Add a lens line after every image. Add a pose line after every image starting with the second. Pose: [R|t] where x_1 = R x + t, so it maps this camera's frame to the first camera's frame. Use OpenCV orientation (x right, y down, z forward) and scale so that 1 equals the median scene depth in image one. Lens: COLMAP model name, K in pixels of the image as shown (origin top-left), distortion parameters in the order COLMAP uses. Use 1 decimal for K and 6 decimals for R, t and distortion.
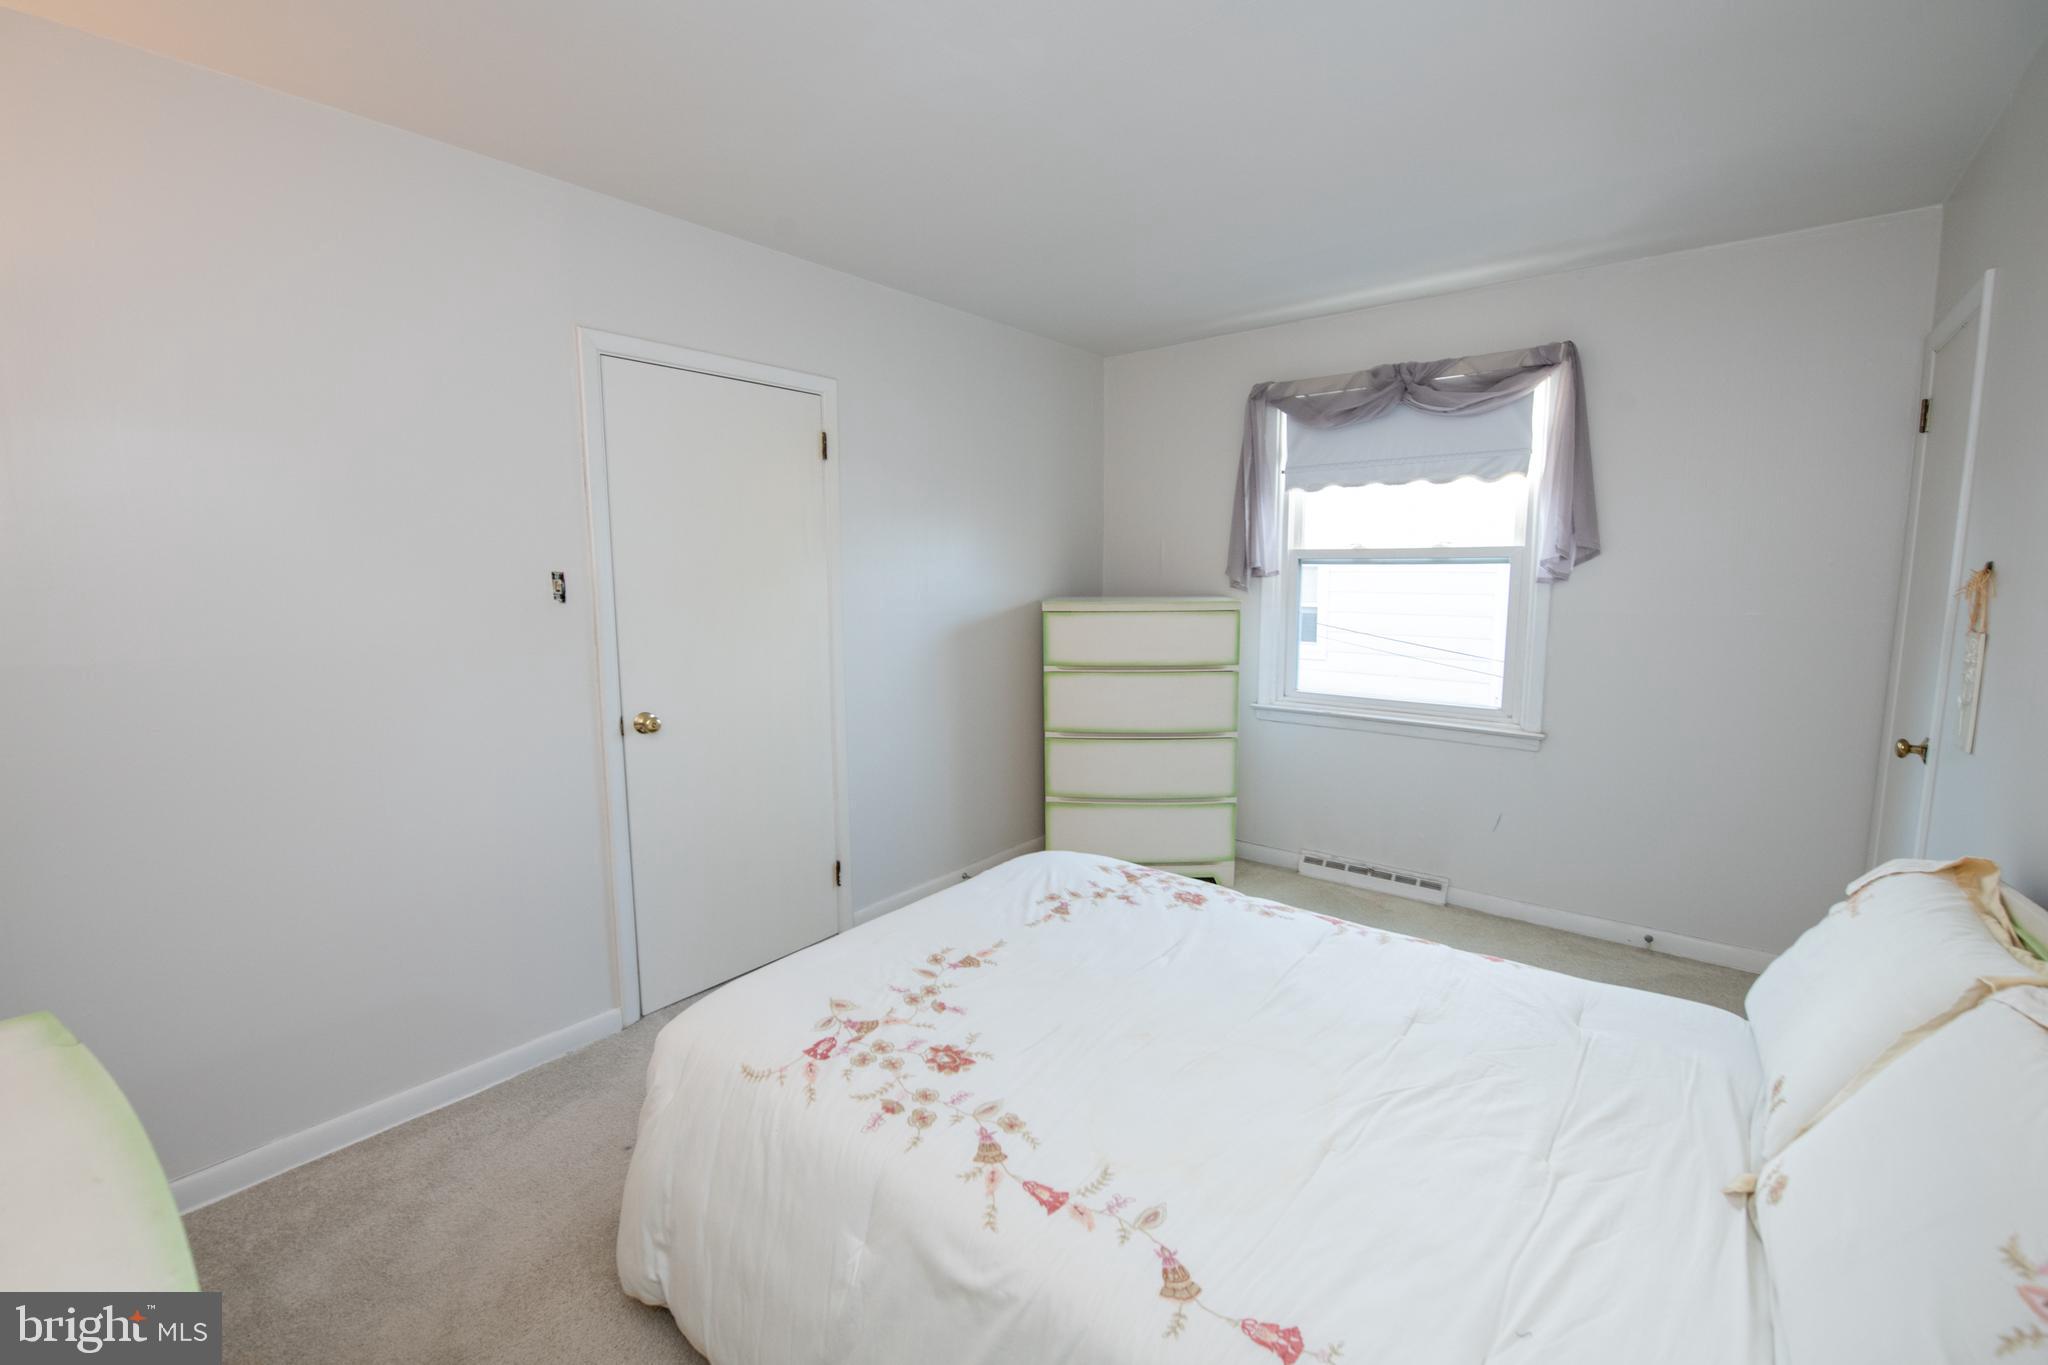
lens RADIAL K [[862.1, 0, 1033.4], [0, 862.1, 662.3], [0, 0, 1]] dist [-0.017578, -0.000519]
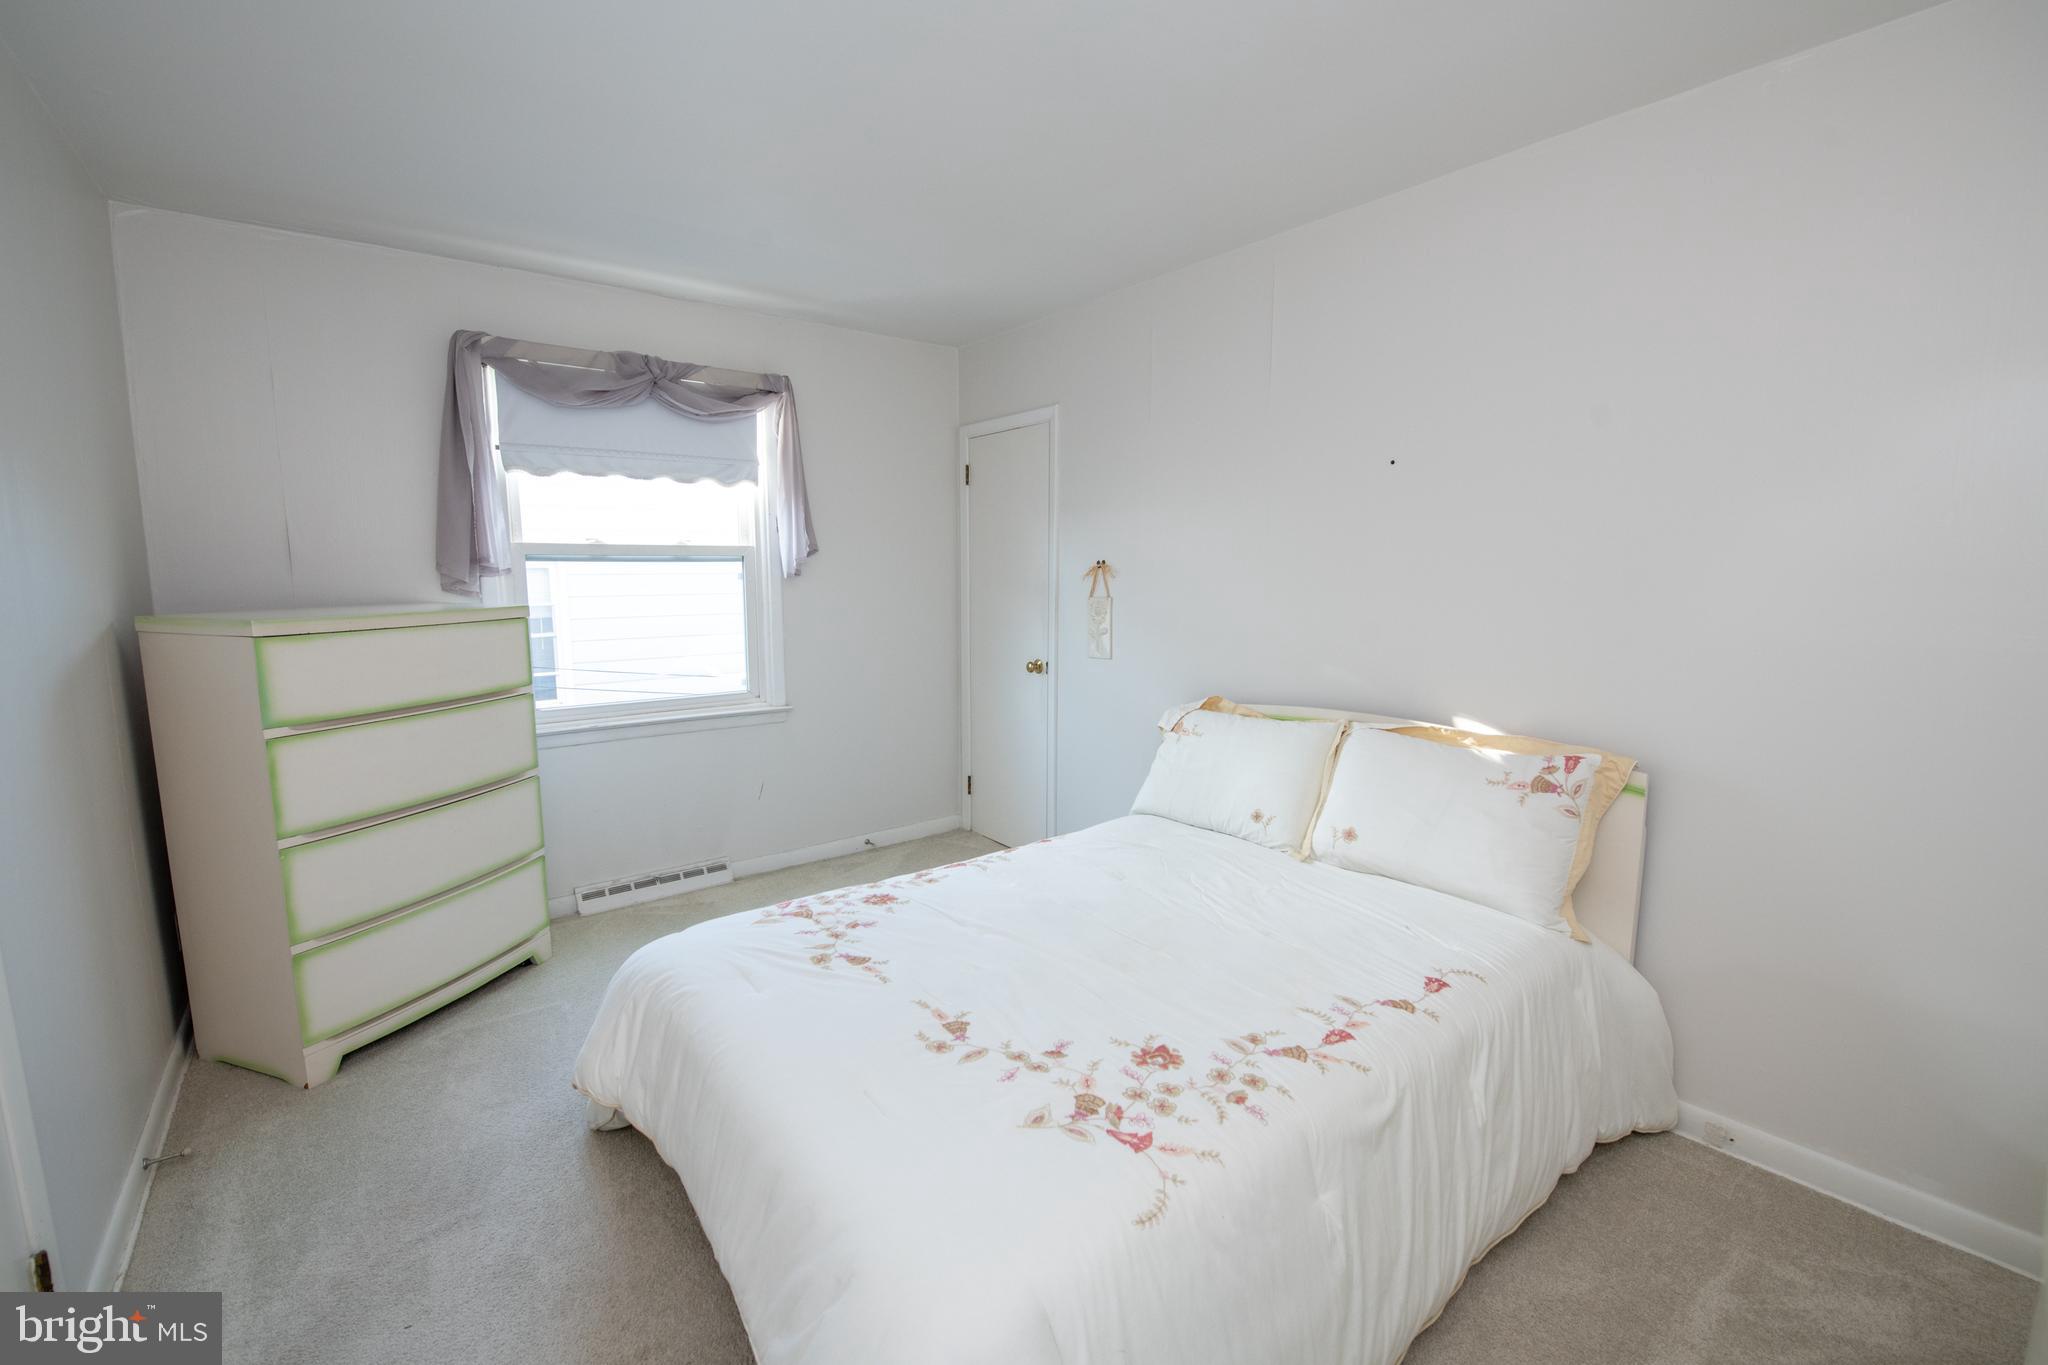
lens RADIAL K [[846.9, 0, 1031.0], [0, 846.9, 663.5], [0, 0, 1]] dist [-0.013847, -0.000657]
pose [[0.223761, -0.105537, 0.968913, -0.457141], [0.107708, 0.990709, 0.083037, -0.034539], [-0.968674, 0.085780, 0.233050, 0.396710]]
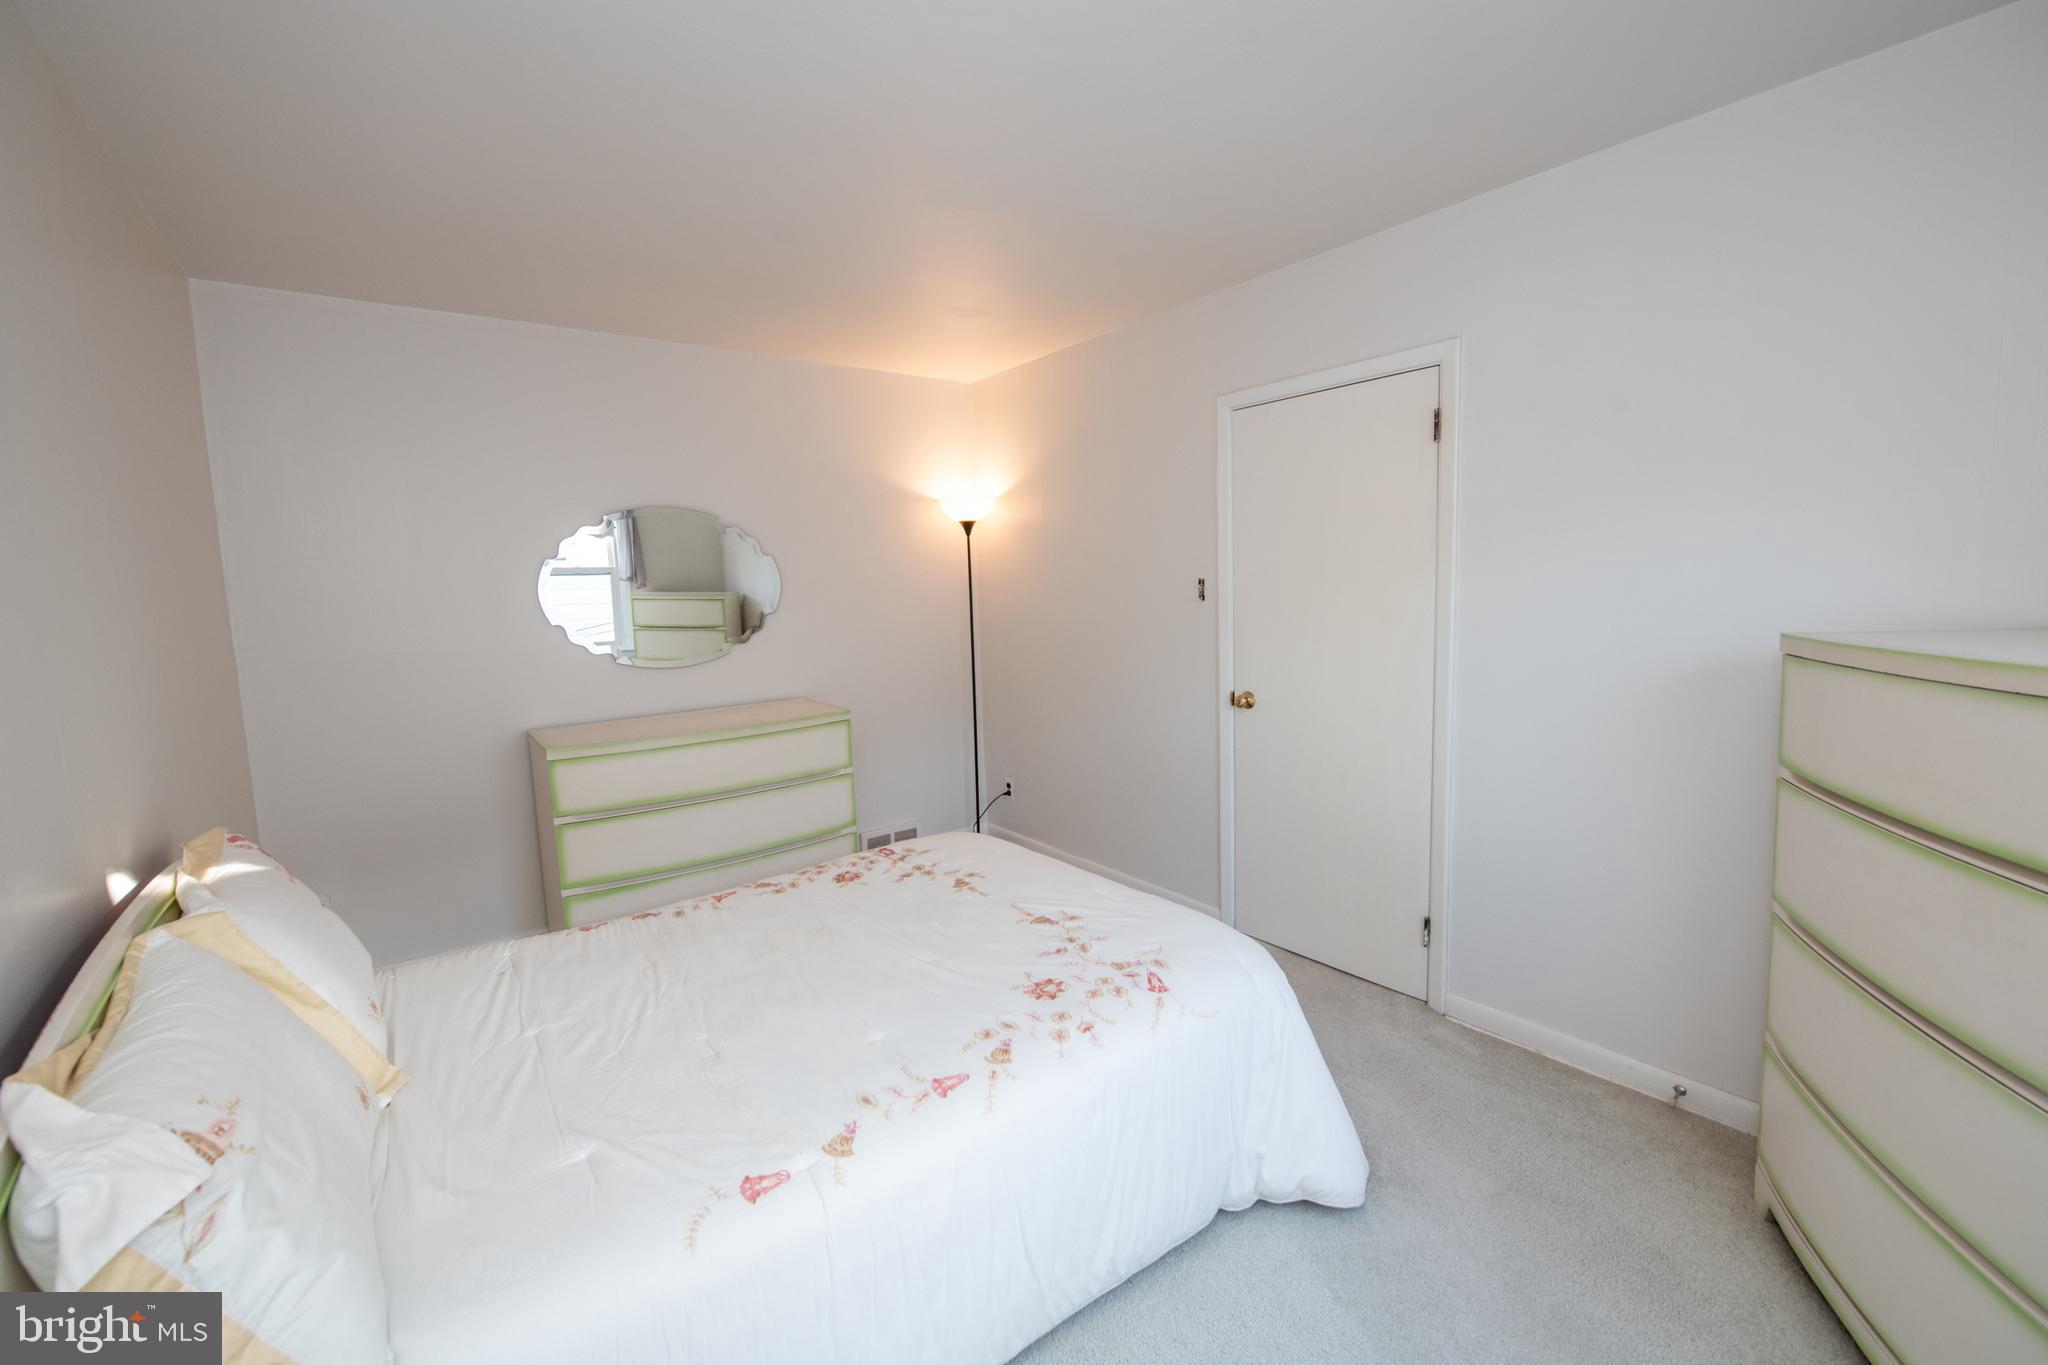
lens RADIAL K [[862.1, 0, 1033.4], [0, 862.1, 662.3], [0, 0, 1]] dist [-0.017578, -0.000519]
pose [[-0.252714, 0.102682, -0.962077, 0.632372], [-0.076079, 0.989165, 0.125557, -0.089889], [0.964545, 0.104923, -0.242164, 0.777835]]
